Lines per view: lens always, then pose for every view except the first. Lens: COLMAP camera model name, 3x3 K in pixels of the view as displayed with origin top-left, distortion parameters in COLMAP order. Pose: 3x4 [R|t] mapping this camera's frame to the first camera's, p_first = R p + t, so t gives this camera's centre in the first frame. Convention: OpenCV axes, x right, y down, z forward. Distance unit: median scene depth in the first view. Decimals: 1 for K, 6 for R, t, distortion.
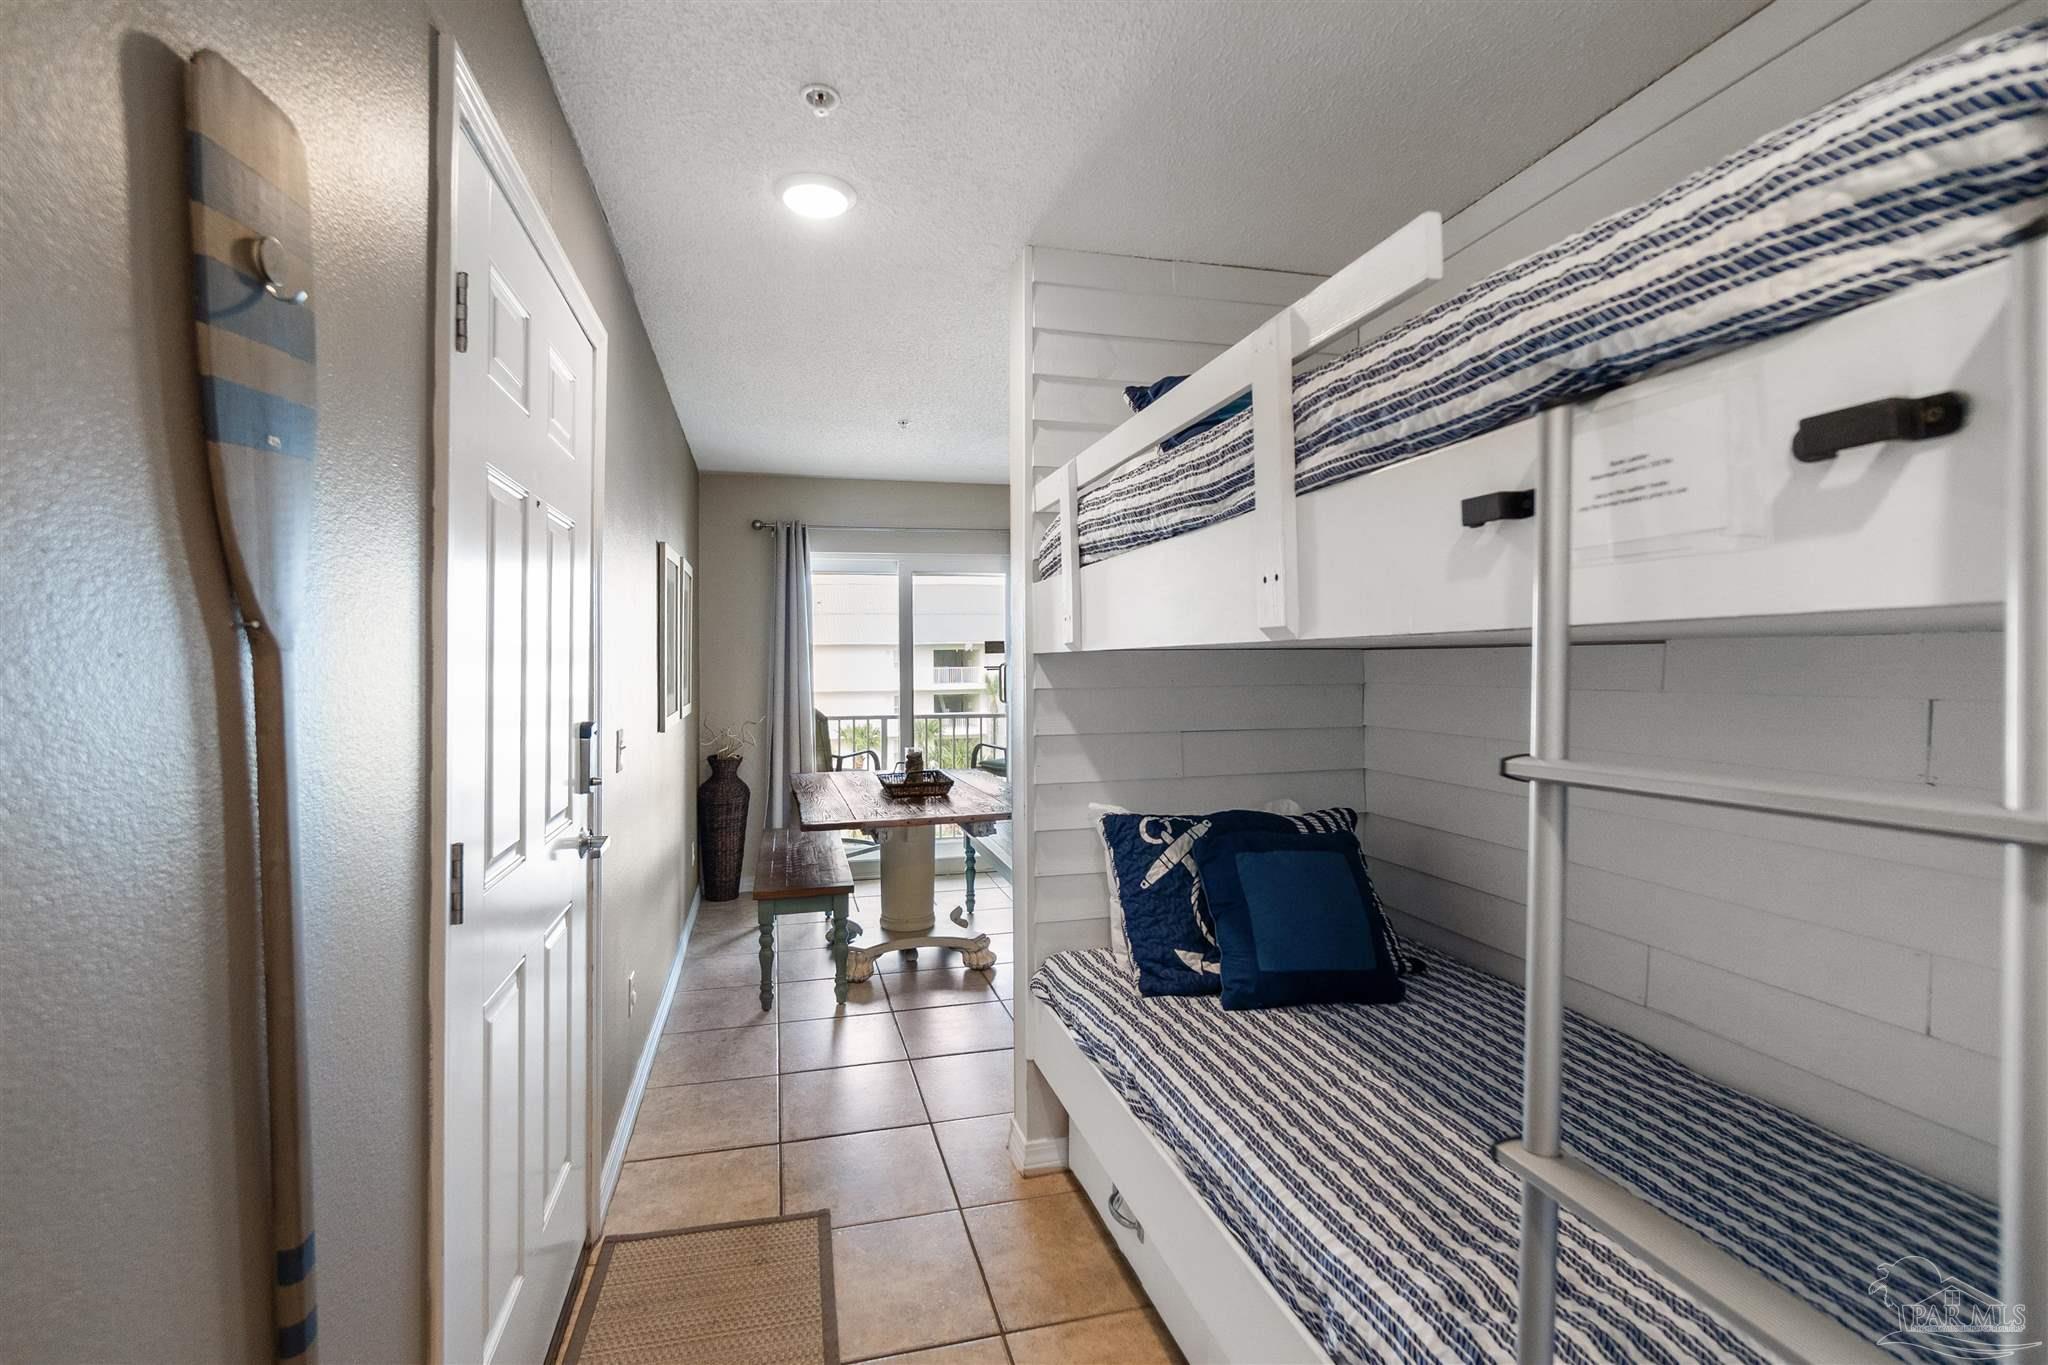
lens RADIAL K [[897.7, 0, 1016.9], [0, 897.7, 673.7], [0, 0, 1]] dist [0.000215, 0.001313]
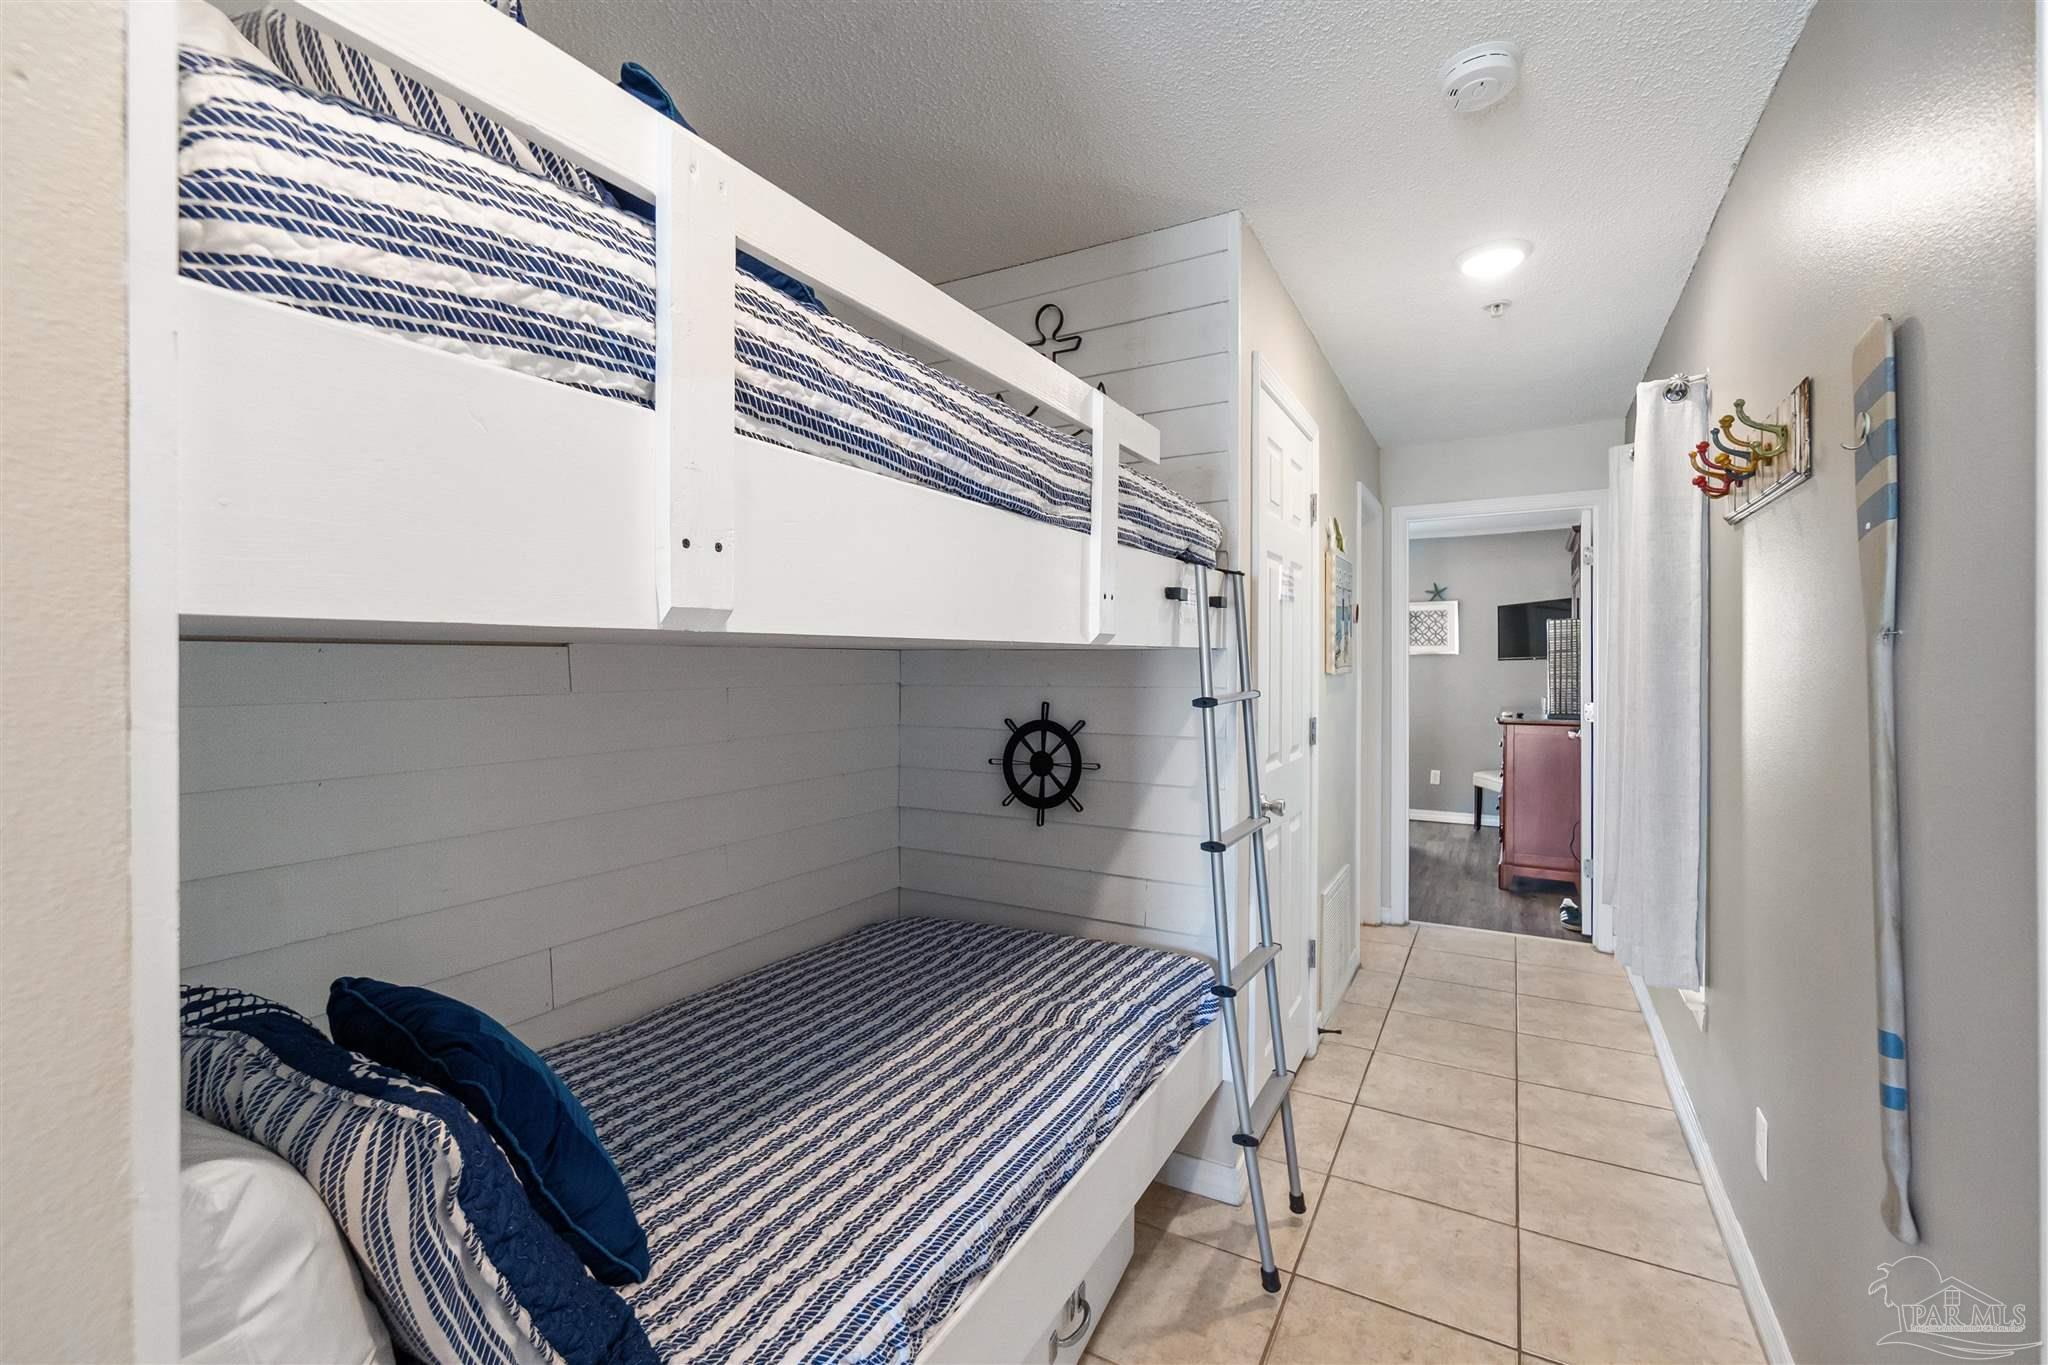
lens RADIAL K [[897.7, 0, 1016.8], [0, 897.7, 666.6], [0, 0, 1]] dist [0.000215, 0.001313]
pose [[-0.715521, -0.003330, 0.698583, -0.419928], [0.008750, 0.999867, 0.013728, -0.017672], [-0.698536, 0.015935, -0.715397, 1.595099]]
